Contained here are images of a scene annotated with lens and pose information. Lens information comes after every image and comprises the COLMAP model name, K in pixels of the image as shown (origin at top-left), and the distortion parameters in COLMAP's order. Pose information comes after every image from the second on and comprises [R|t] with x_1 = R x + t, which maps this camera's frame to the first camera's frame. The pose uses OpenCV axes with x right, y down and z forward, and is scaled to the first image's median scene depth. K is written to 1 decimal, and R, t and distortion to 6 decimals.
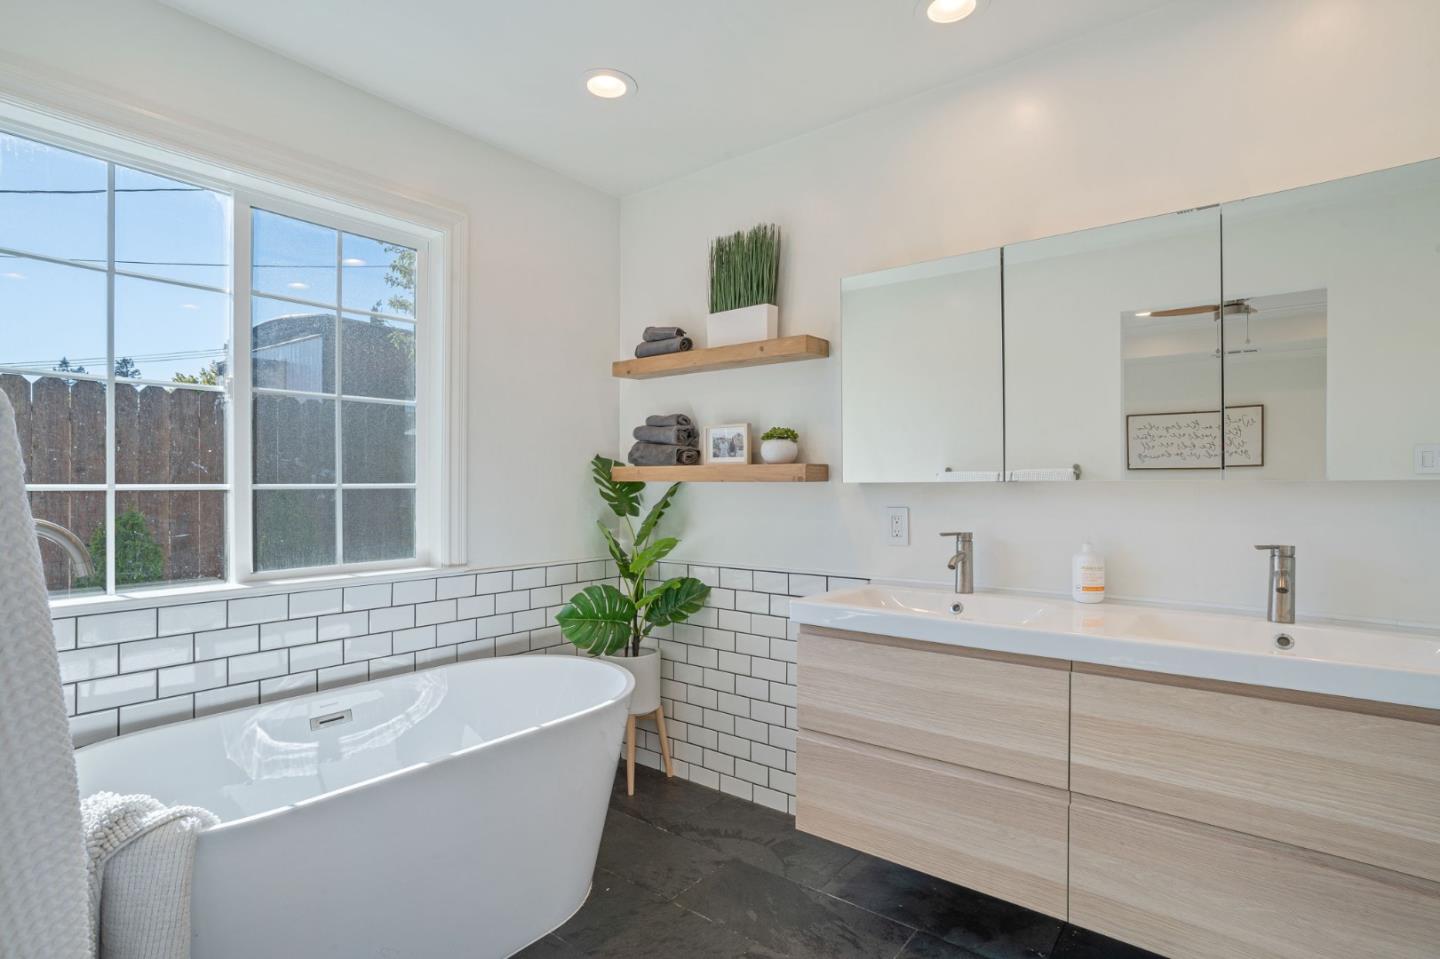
lens RADIAL K [[721.9, 0, 712.4], [0, 721.9, 485.8], [0, 0, 1]] dist [-0.057853, 0.032619]
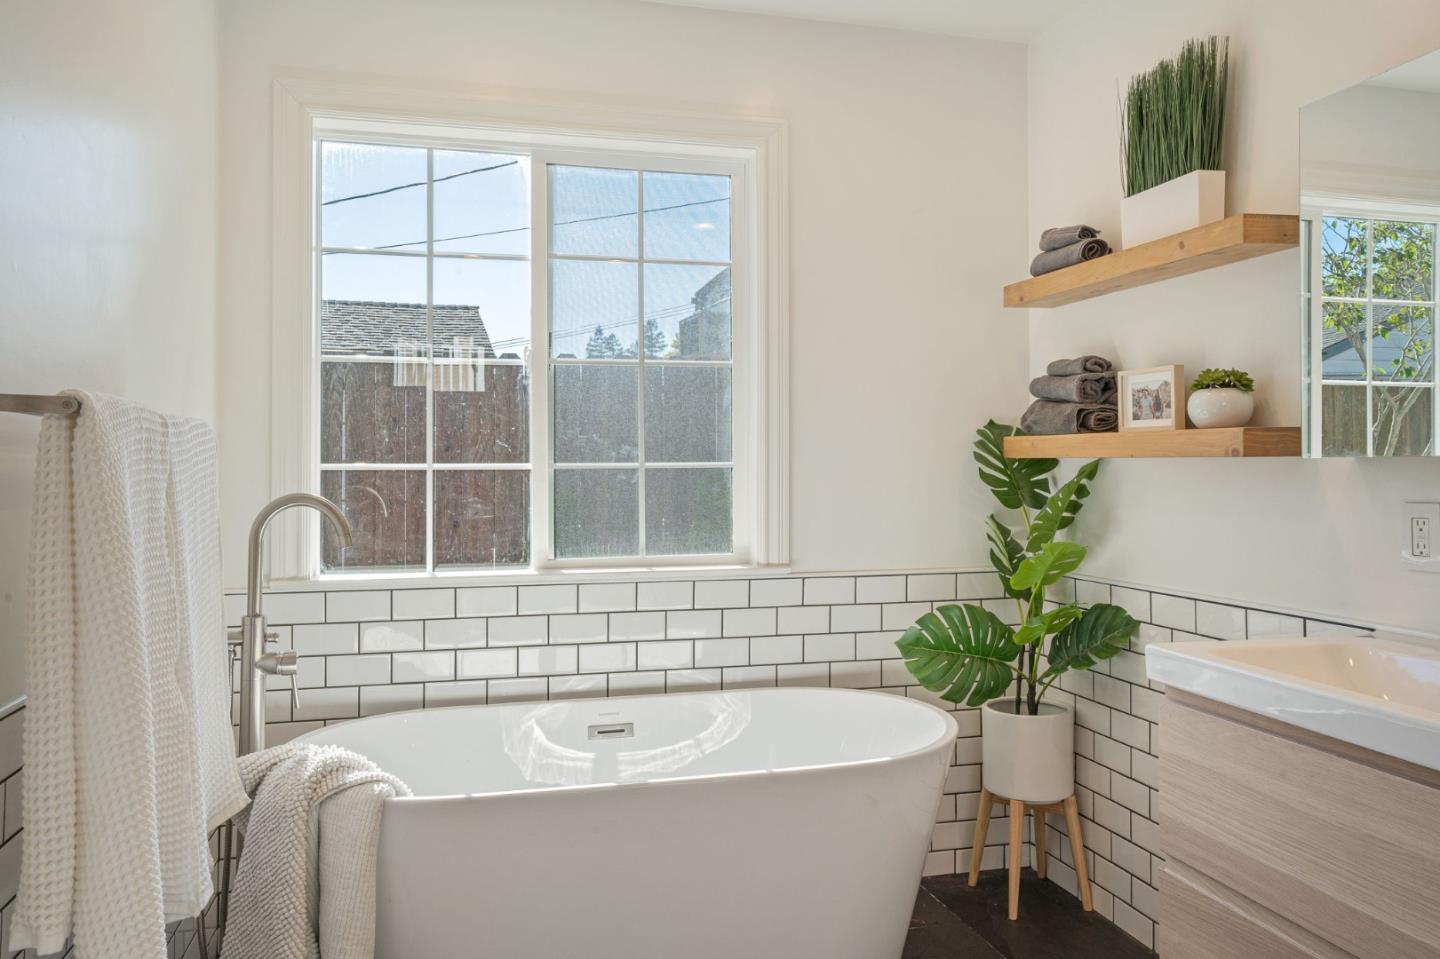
lens RADIAL K [[1046.2, 0, 698.8], [0, 1046.2, 446.0], [0, 0, 1]] dist [-0.030726, 0.028262]
pose [[0.790932, -0.012532, -0.611776, 0.277138], [0.001023, 0.999816, -0.019159, 0.001393], [0.611903, 0.014528, 0.790799, 0.030212]]
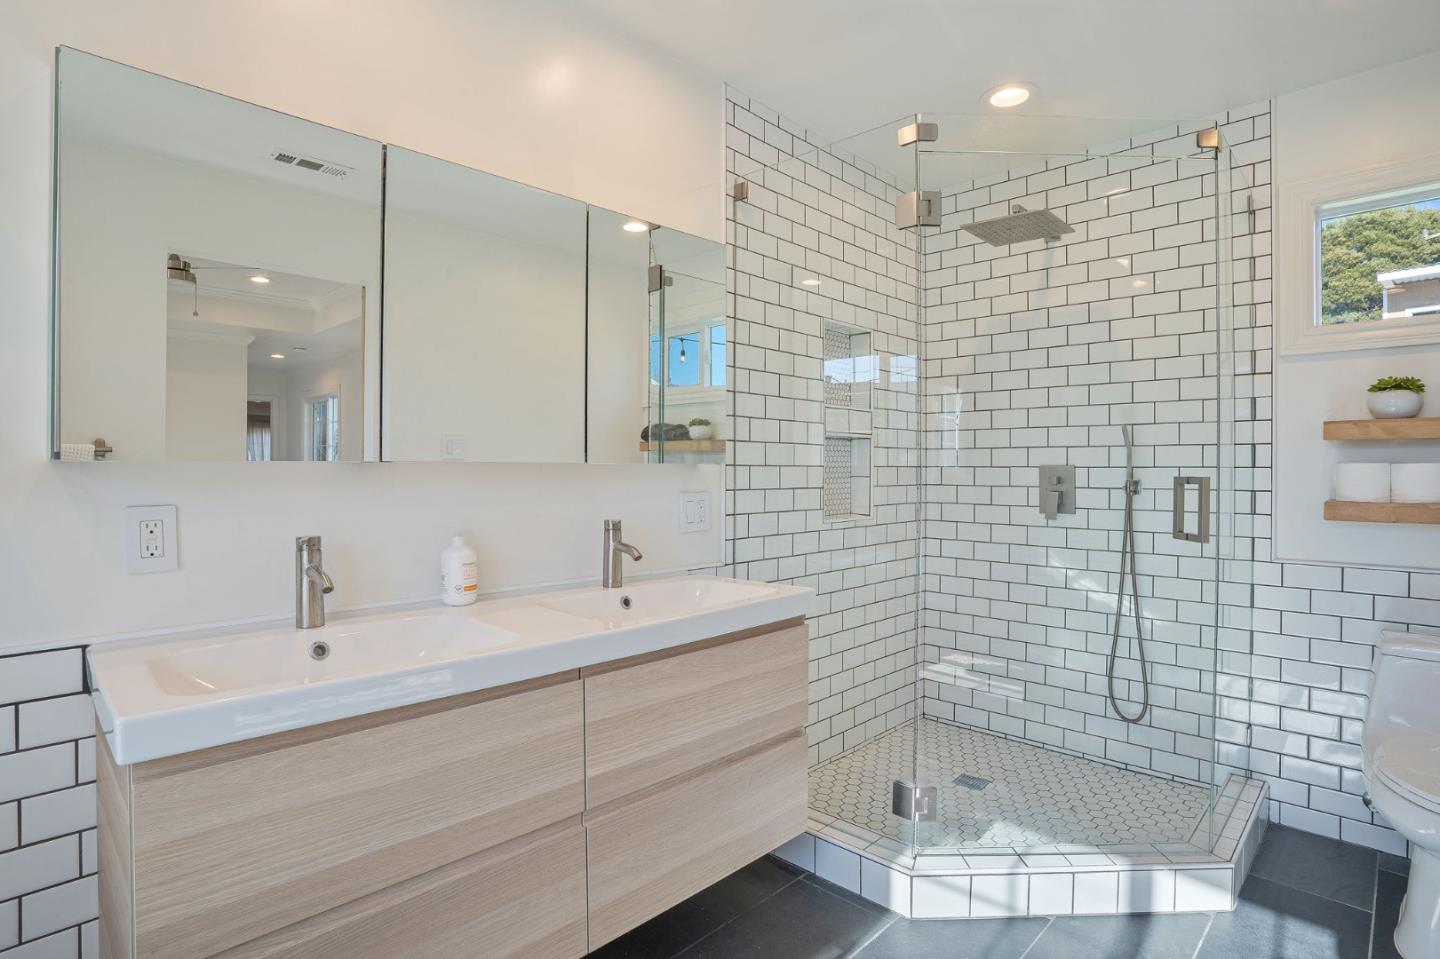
lens RADIAL K [[721.9, 0, 727.9], [0, 721.9, 470.9], [0, 0, 1]] dist [-0.057853, 0.032619]
pose [[0.107473, -0.004904, 0.994196, -0.225961], [-0.005603, 0.999969, 0.005538, -0.002924], [-0.994192, -0.006165, 0.107442, 0.443913]]
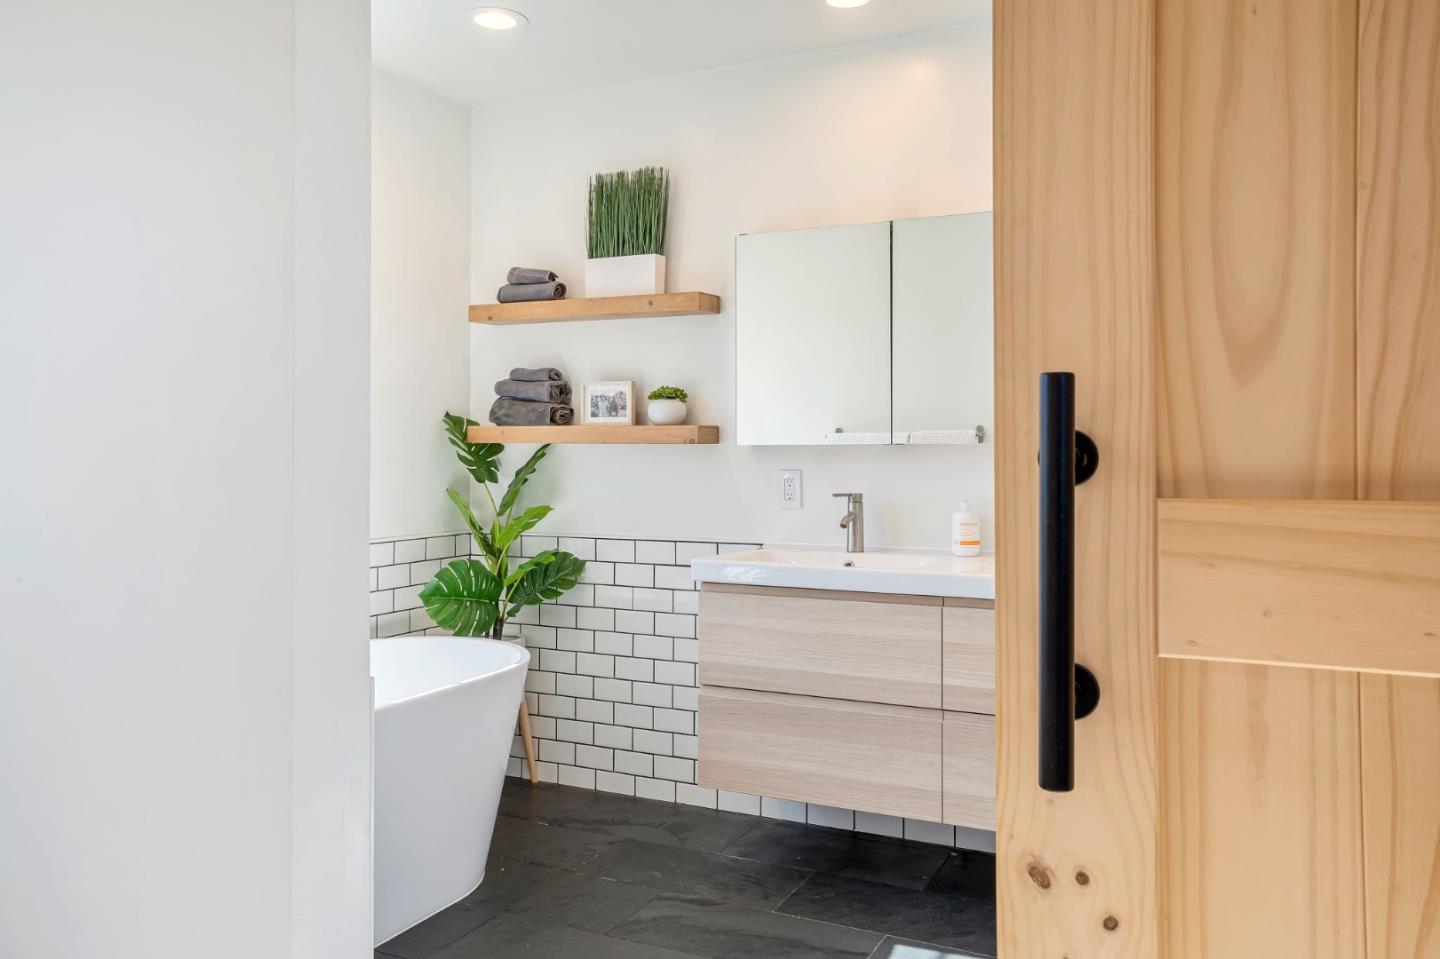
lens RADIAL K [[1156.2, 0, 721.2], [0, 1156.2, 437.6], [0, 0, 1]] dist [-0.025522, 0.061155]
pose [[0.976269, 0.004330, 0.216516, -0.162459], [-0.001840, 0.999930, -0.011701, 0.003628], [-0.216552, 0.011025, 0.976209, -0.478768]]
